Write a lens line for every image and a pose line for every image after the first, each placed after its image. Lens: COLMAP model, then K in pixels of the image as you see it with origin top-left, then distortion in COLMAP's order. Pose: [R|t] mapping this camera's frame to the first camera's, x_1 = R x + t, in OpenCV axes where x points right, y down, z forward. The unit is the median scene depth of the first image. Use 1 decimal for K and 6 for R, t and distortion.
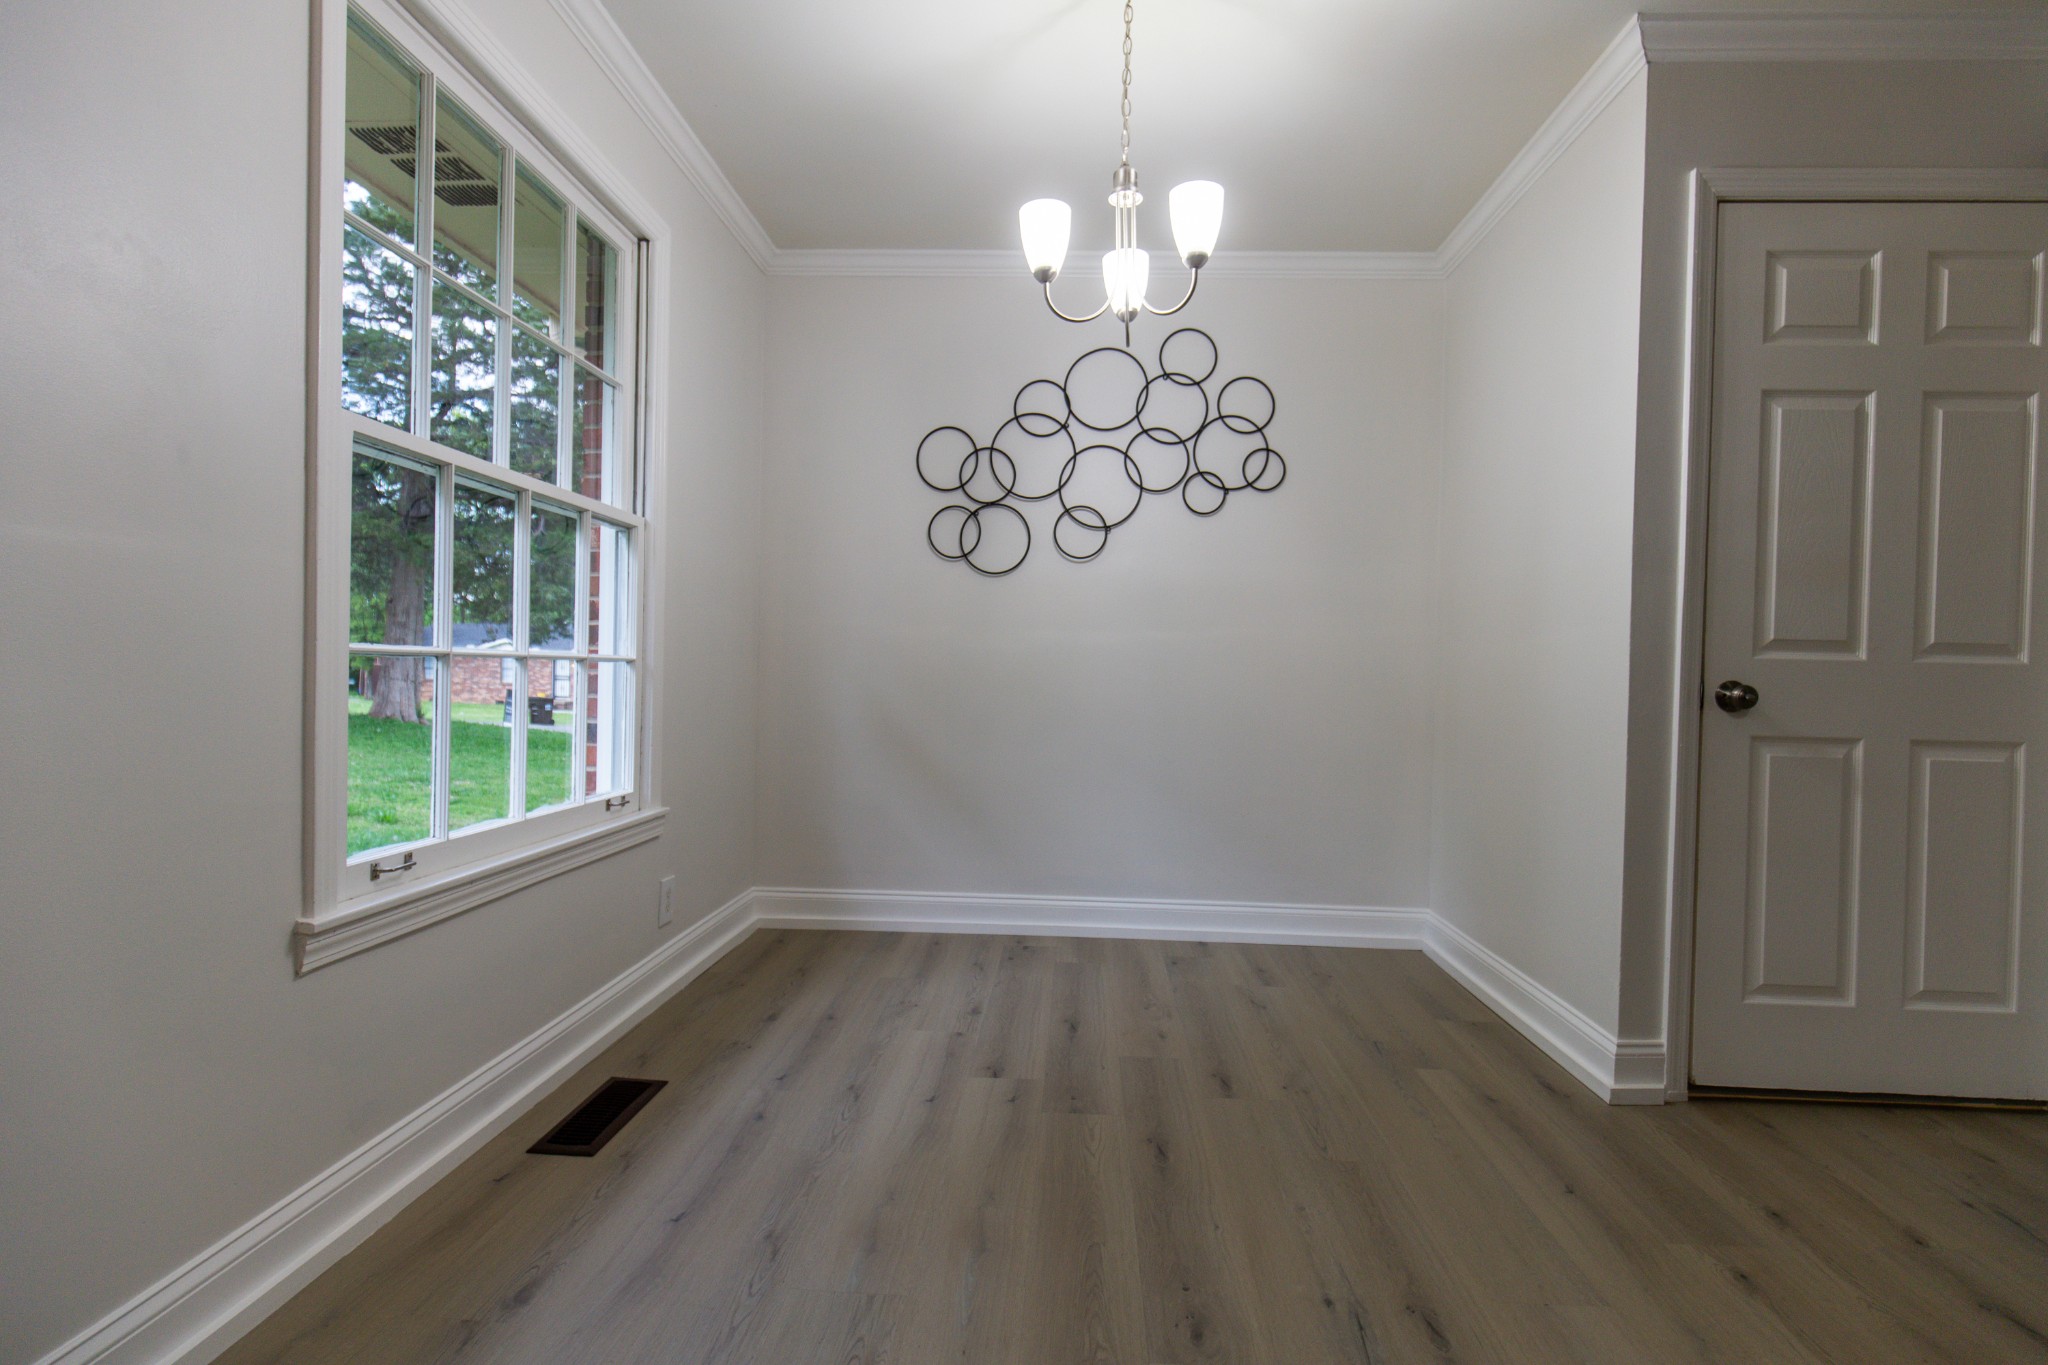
lens RADIAL K [[912.1, 0, 1018.2], [0, 912.1, 686.5], [0, 0, 1]] dist [-0.004147, -0.002158]
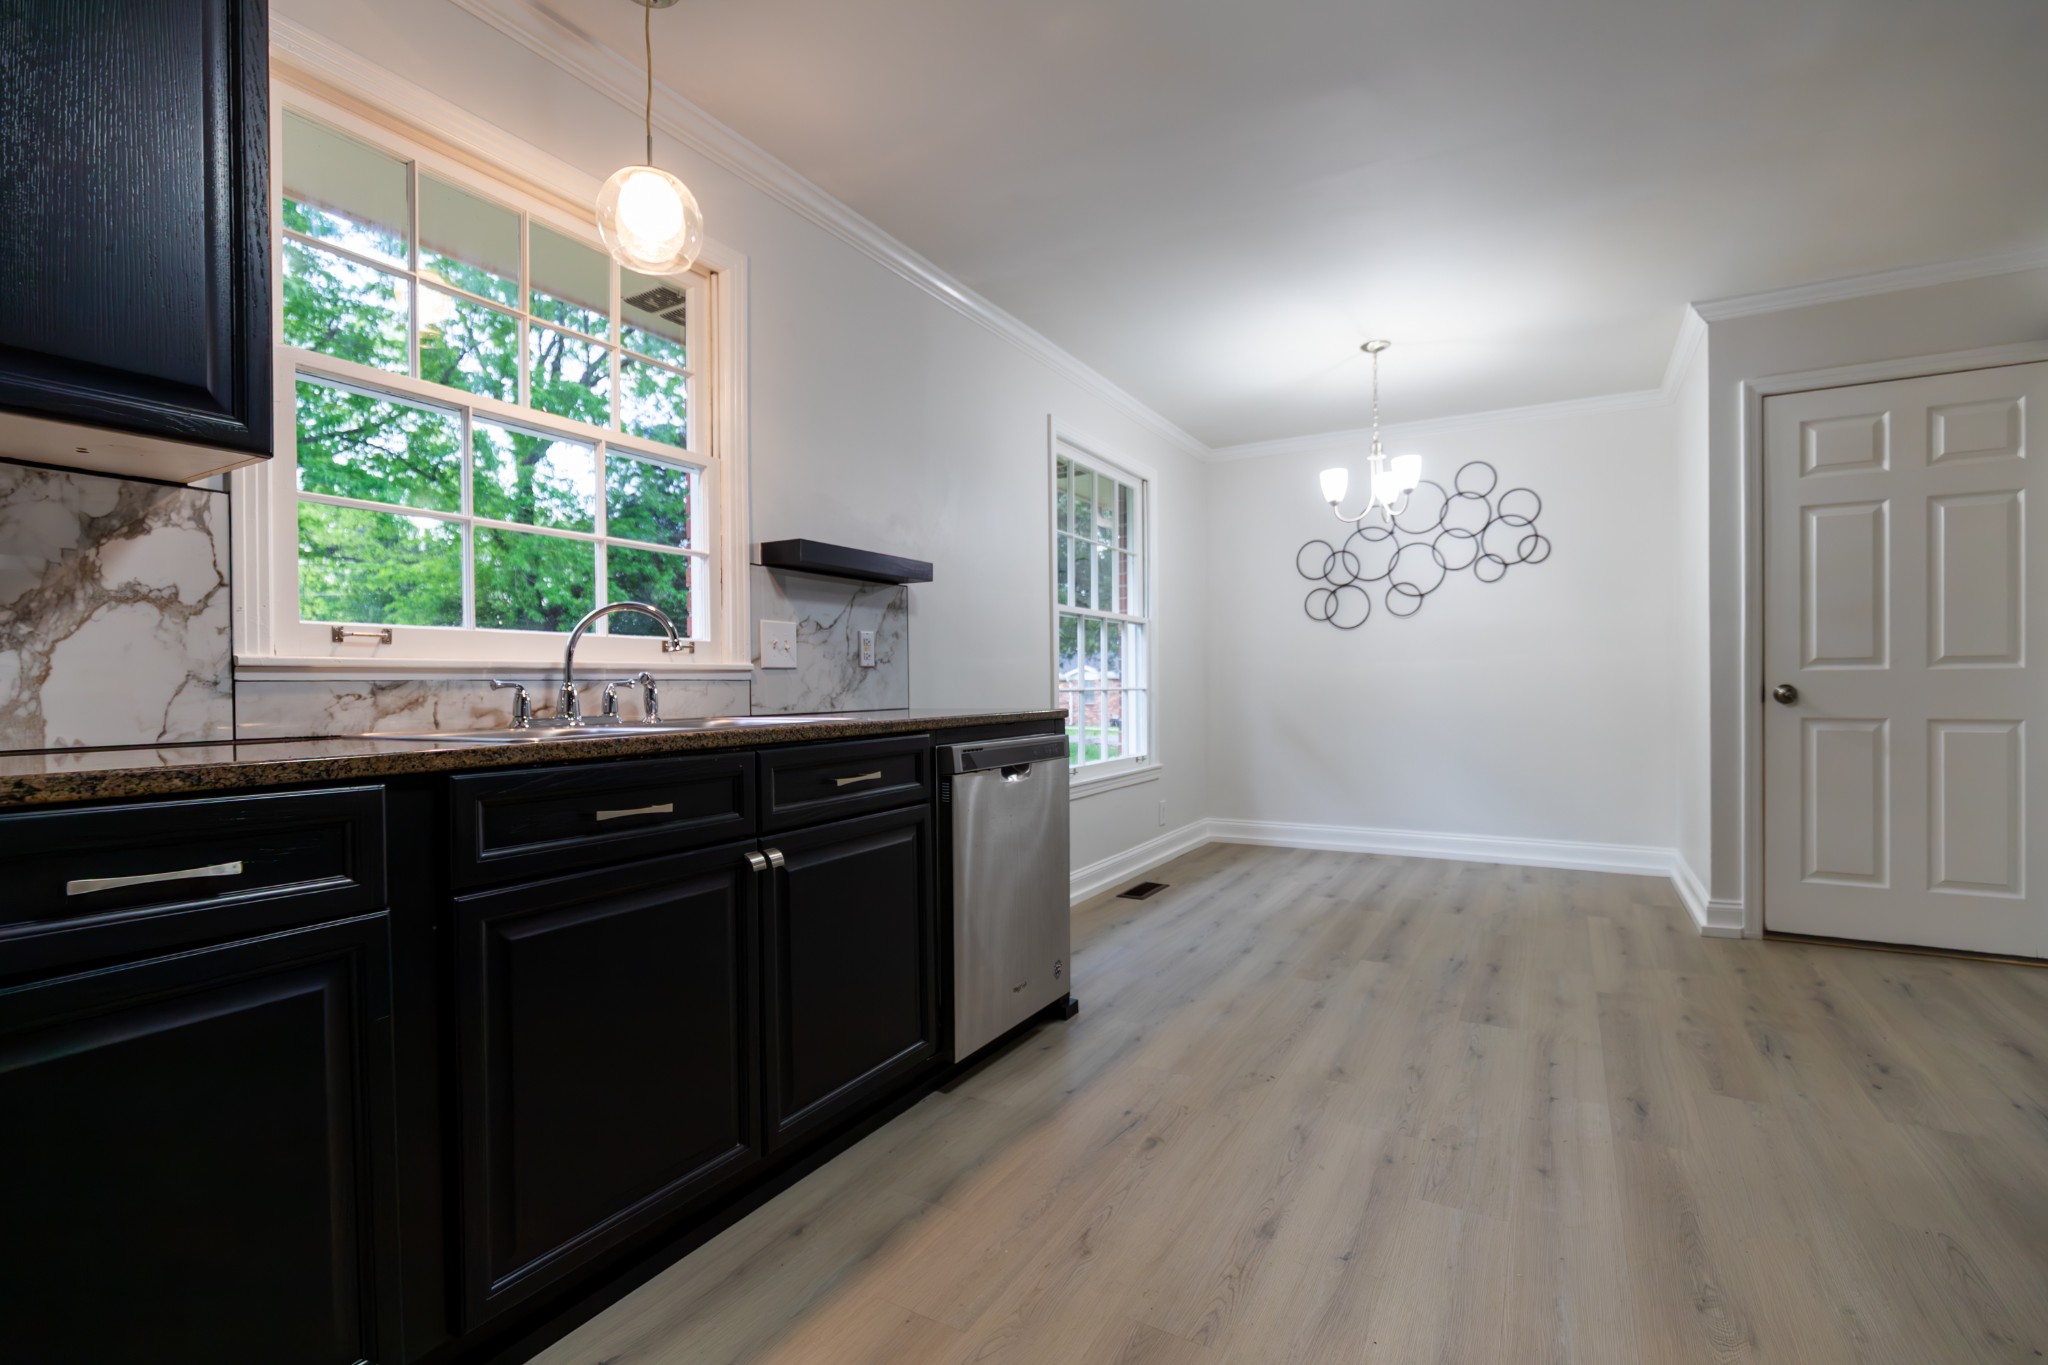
lens RADIAL K [[912.1, 0, 1029.6], [0, 912.1, 690.3], [0, 0, 1]] dist [-0.004147, -0.002158]
pose [[0.891990, -0.026913, -0.451253, 0.260594], [0.020975, 0.999615, -0.018157, 0.004755], [0.451568, 0.006731, 0.892211, -0.917745]]
